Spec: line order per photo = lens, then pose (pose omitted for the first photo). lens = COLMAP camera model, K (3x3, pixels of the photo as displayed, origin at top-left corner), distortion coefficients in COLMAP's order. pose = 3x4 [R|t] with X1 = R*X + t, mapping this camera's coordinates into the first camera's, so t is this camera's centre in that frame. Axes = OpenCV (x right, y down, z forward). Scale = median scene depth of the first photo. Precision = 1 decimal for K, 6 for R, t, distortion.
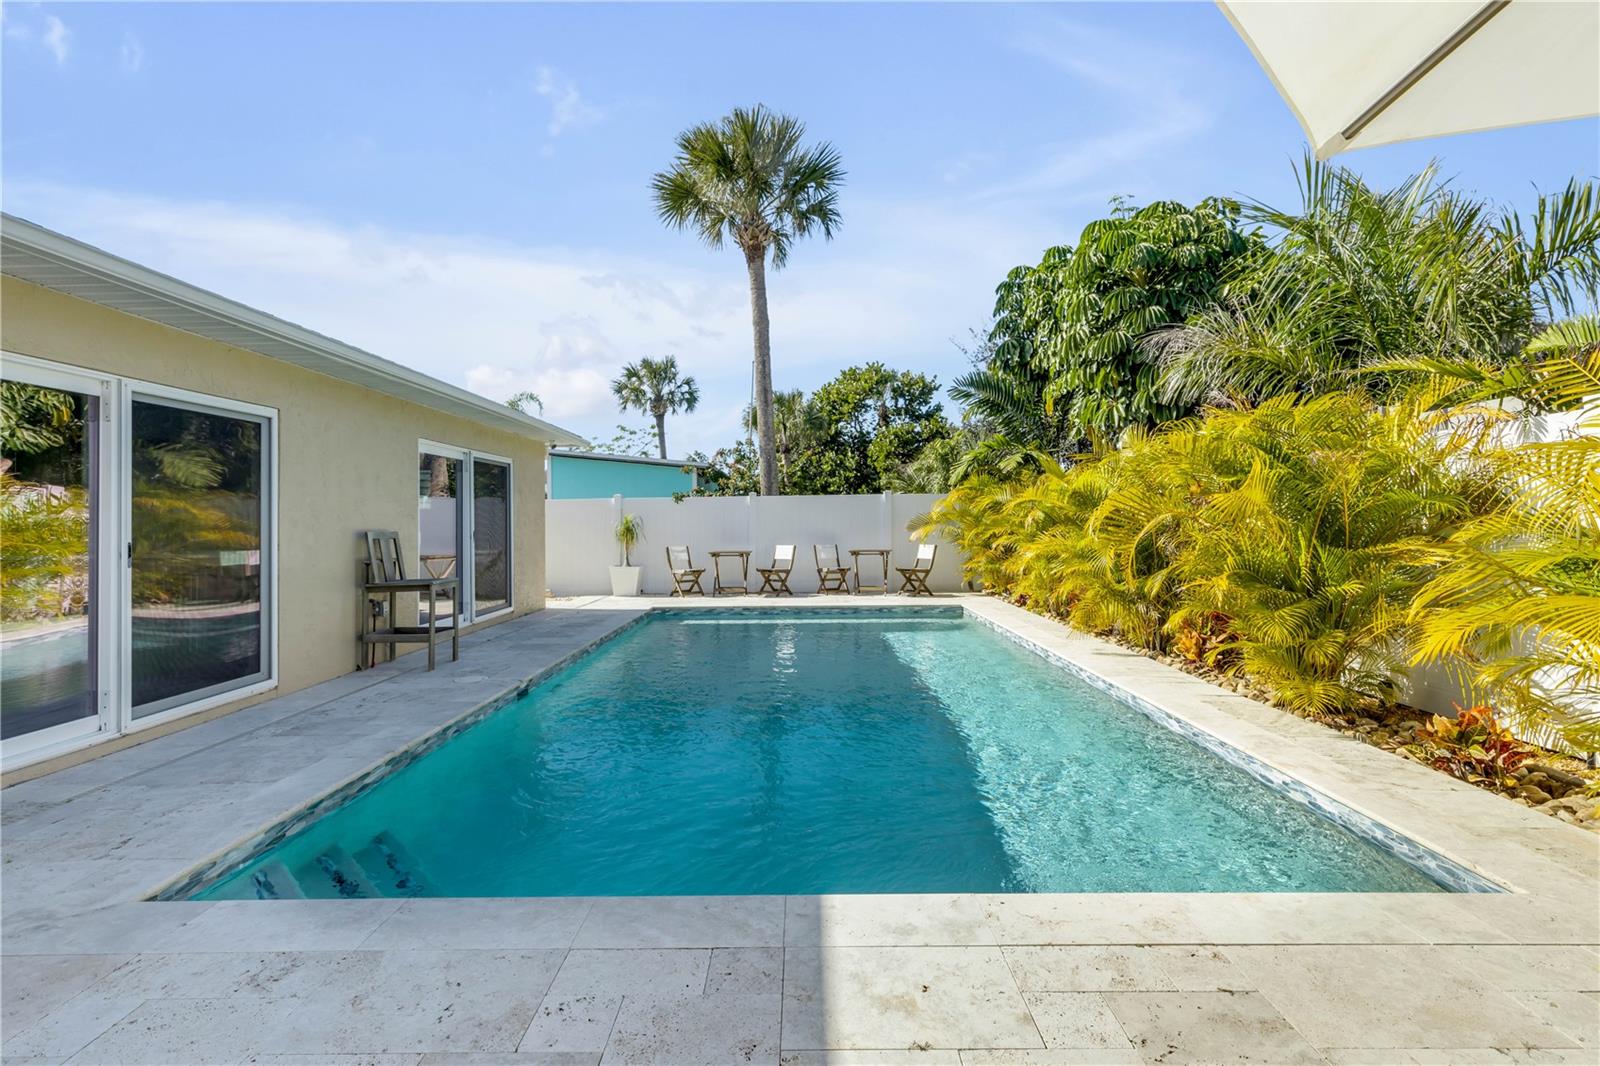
lens RADIAL K [[775.2, 0, 820.0], [0, 775.2, 507.5], [0, 0, 1]] dist [0.007095, -0.002012]
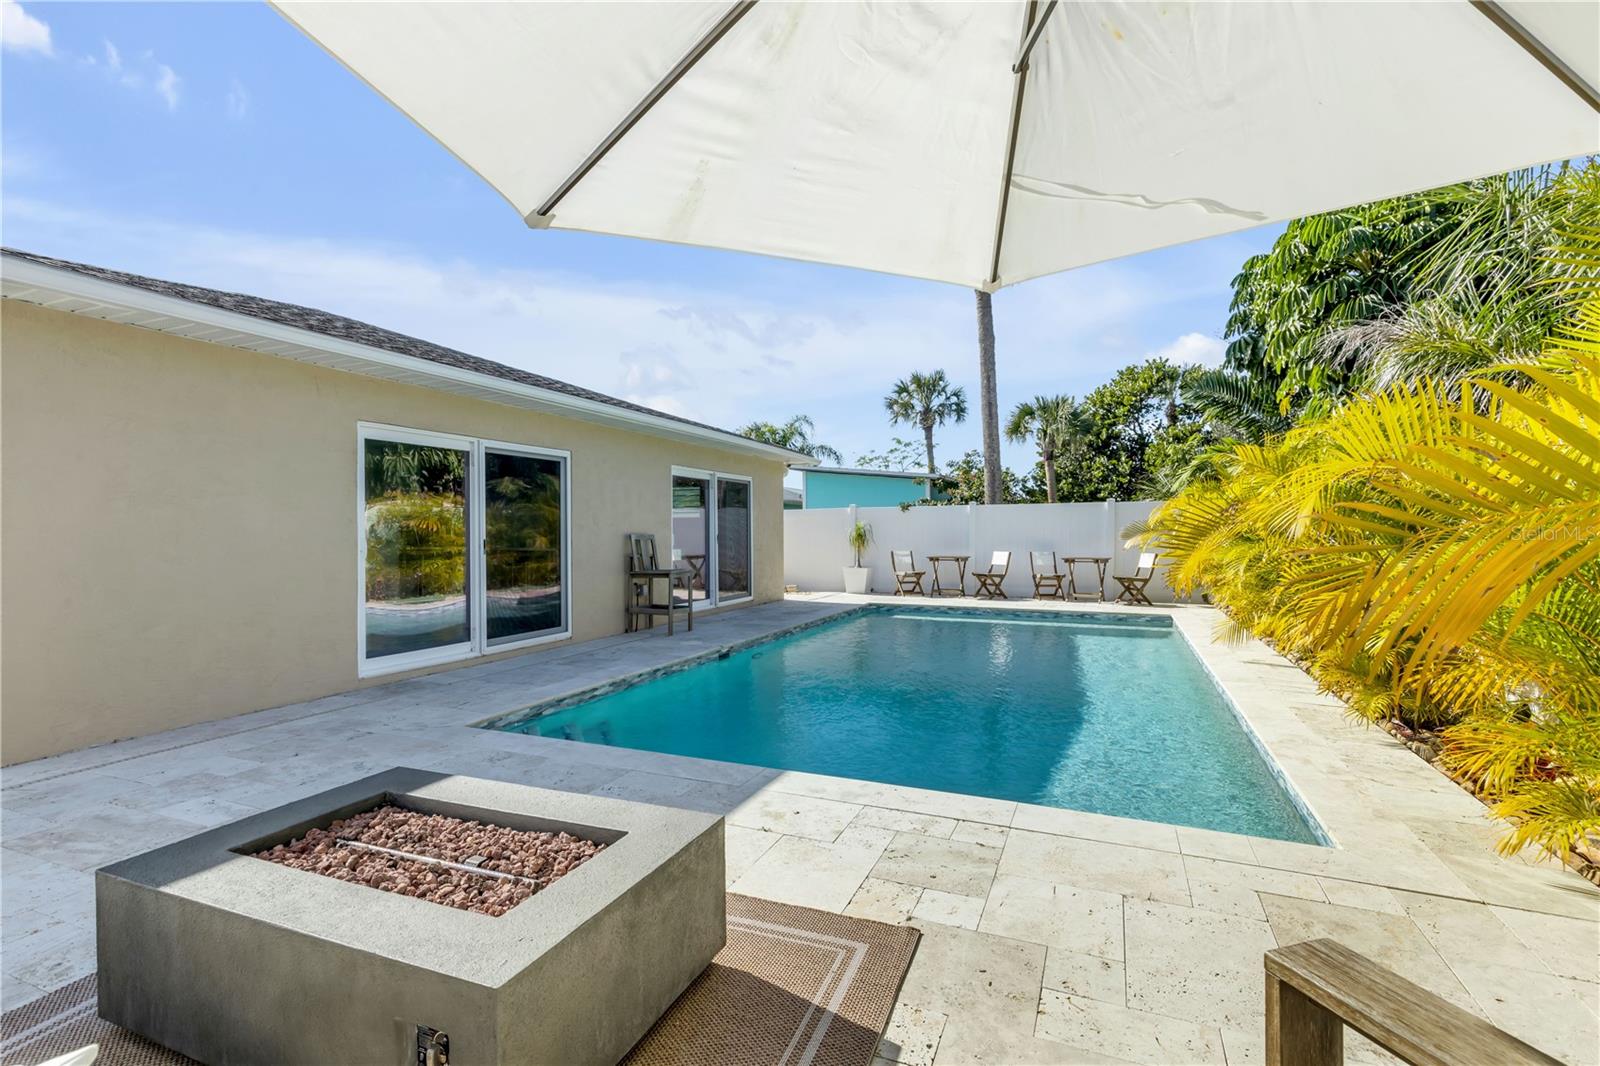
lens RADIAL K [[775.2, 0, 798.1], [0, 775.2, 537.3], [0, 0, 1]] dist [0.007095, -0.002012]
pose [[0.914719, 0.009671, -0.403976, 0.144920], [0.002165, 0.999582, 0.028831, -0.001920], [0.404086, -0.027247, 0.914315, -0.088064]]
